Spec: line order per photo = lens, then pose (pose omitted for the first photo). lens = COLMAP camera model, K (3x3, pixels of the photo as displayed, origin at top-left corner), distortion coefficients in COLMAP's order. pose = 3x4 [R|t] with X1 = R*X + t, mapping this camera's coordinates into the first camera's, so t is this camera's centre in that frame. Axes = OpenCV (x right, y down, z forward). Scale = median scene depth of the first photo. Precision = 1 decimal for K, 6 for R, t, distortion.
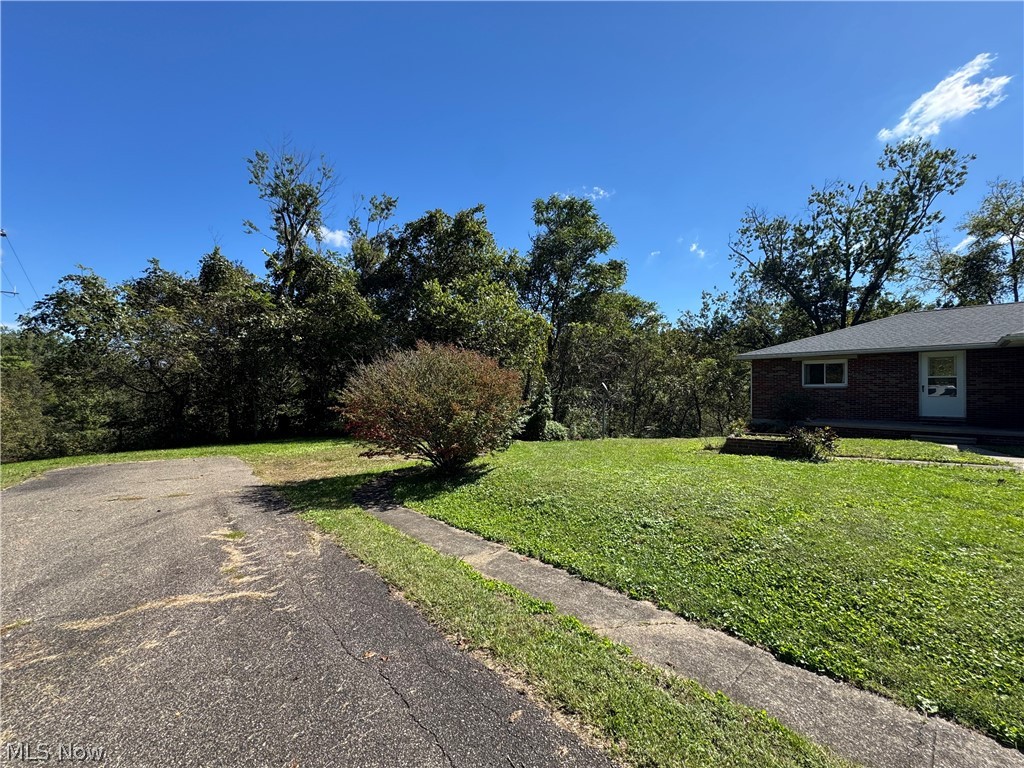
lens RADIAL K [[405.5, 0, 510.4], [0, 405.5, 382.7], [0, 0, 1]] dist [-0.001386, 0.000165]
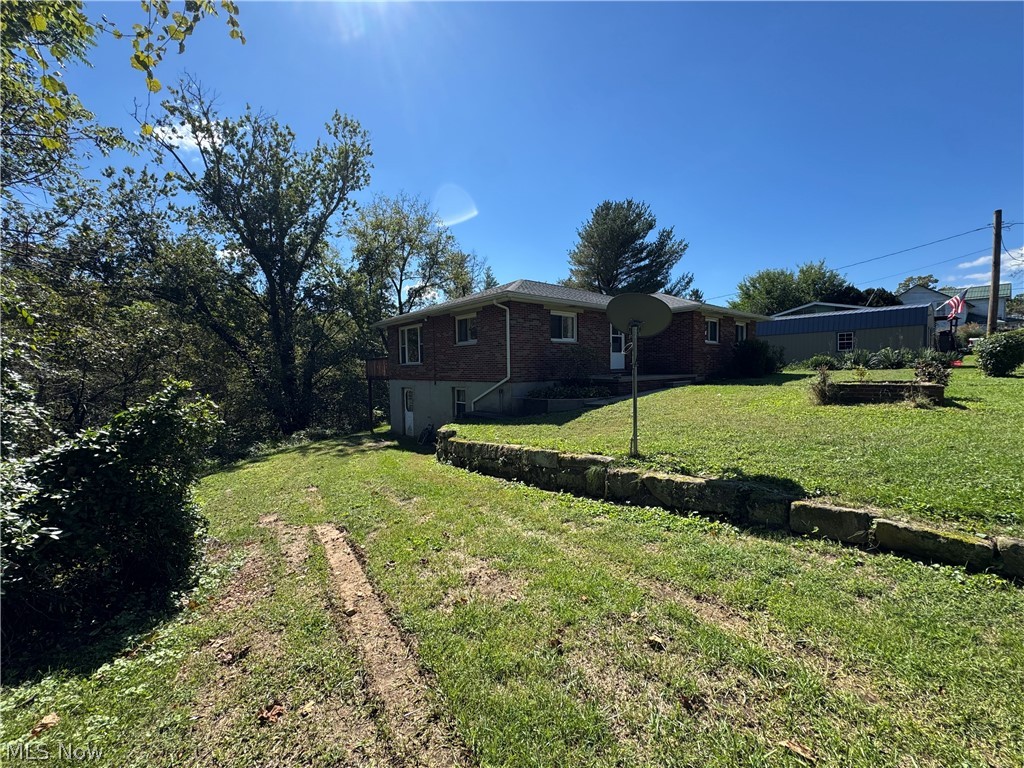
lens RADIAL K [[405.5, 0, 512.4], [0, 405.5, 387.0], [0, 0, 1]] dist [-0.001386, 0.000165]
pose [[0.032664, -0.049855, 0.998222, -0.157316], [0.002362, 0.998756, 0.049805, 0.078952], [-0.999464, 0.000731, 0.032741, 1.312803]]
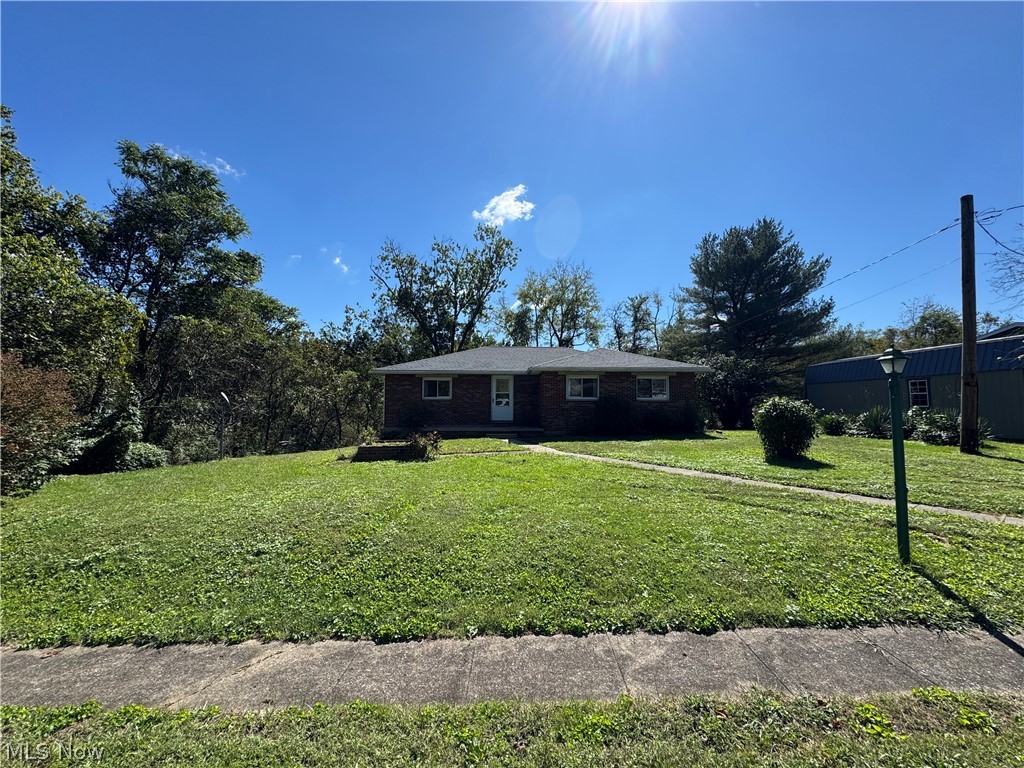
lens RADIAL K [[405.5, 0, 511.4], [0, 405.5, 385.3], [0, 0, 1]] dist [-0.001386, 0.000165]
pose [[0.673022, 0.031732, 0.738941, 0.010803], [-0.015374, 0.999464, -0.028918, 0.000158], [-0.739463, 0.008102, 0.673149, -0.004431]]
